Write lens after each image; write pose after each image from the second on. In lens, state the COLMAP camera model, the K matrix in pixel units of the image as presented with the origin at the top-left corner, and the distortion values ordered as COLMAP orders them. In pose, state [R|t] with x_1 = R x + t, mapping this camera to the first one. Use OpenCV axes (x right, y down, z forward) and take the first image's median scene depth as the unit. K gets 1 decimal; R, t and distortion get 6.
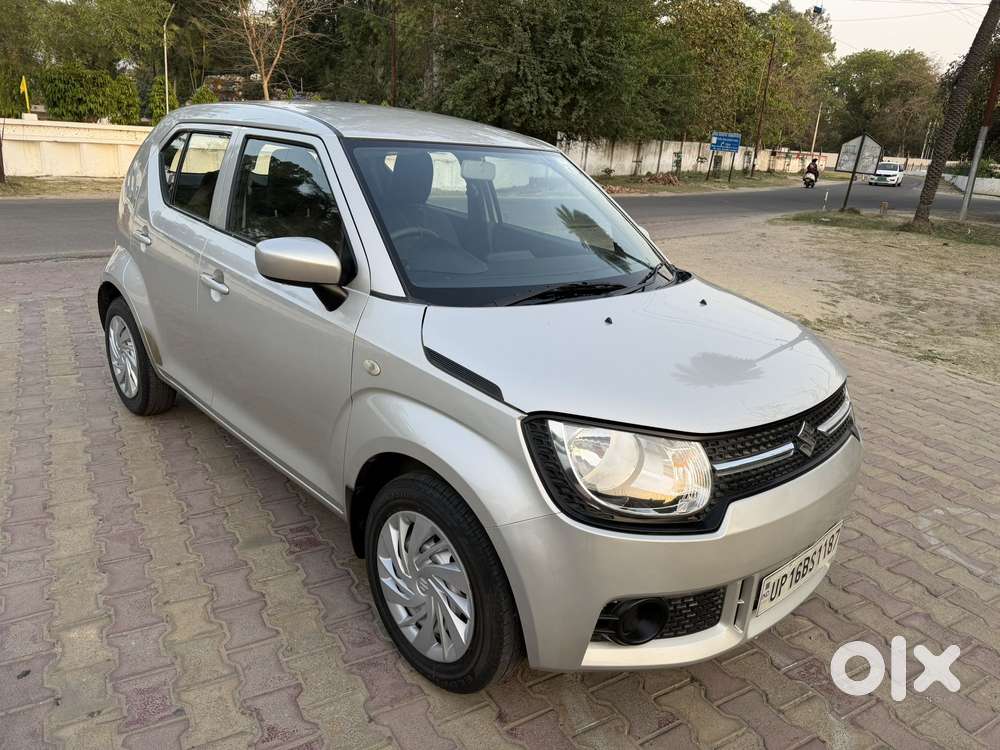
lens RADIAL K [[713.5, 0, 501.5], [0, 713.5, 377.2], [0, 0, 1]] dist [0.011375, -0.019871]
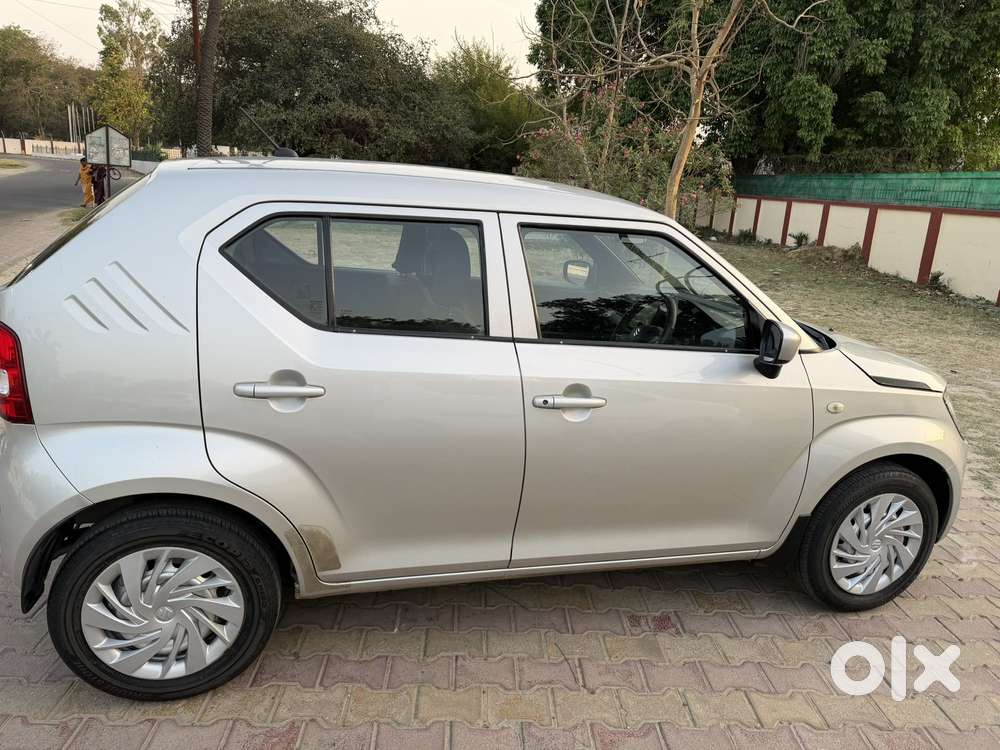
lens RADIAL K [[713.5, 0, 503.0], [0, 713.5, 374.4], [0, 0, 1]] dist [0.011375, -0.019871]
pose [[0.460432, -0.267975, 0.846281, -1.043760], [0.247674, 0.954269, 0.167418, -0.295150], [-0.852443, 0.132517, 0.505746, 0.595303]]
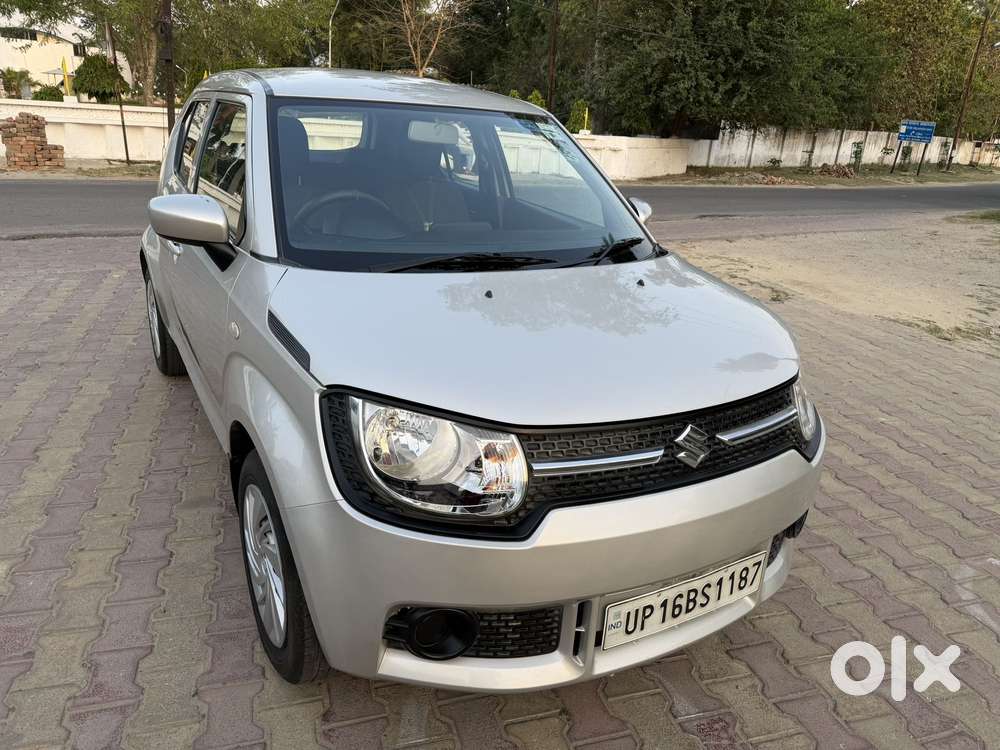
lens RADIAL K [[713.5, 0, 500.5], [0, 713.5, 378.4], [0, 0, 1]] dist [0.011375, -0.019871]
pose [[0.973074, 0.071529, -0.219115, 0.263324], [-0.069212, 0.997435, 0.018243, 0.005845], [0.219858, -0.002586, 0.975528, 0.100414]]
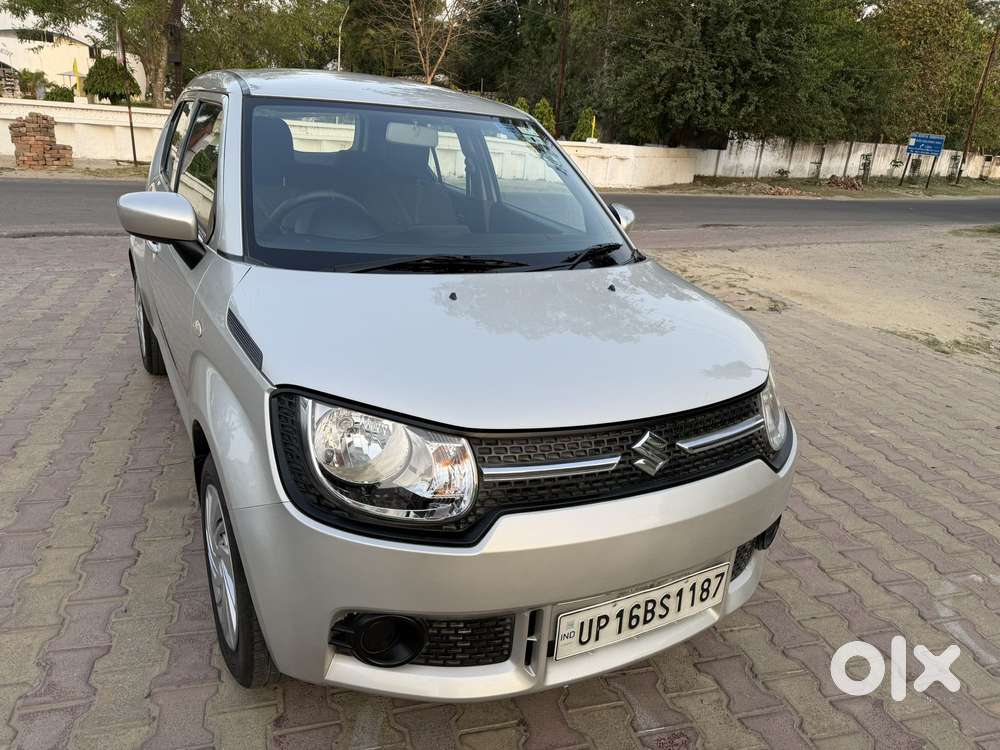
lens RADIAL K [[713.5, 0, 500.2], [0, 713.5, 375.5], [0, 0, 1]] dist [0.011375, -0.019871]
pose [[0.969439, 0.085884, -0.229807, 0.299615], [-0.086781, 0.996208, 0.006222, 0.005353], [0.229470, 0.013911, 0.973216, 0.117007]]
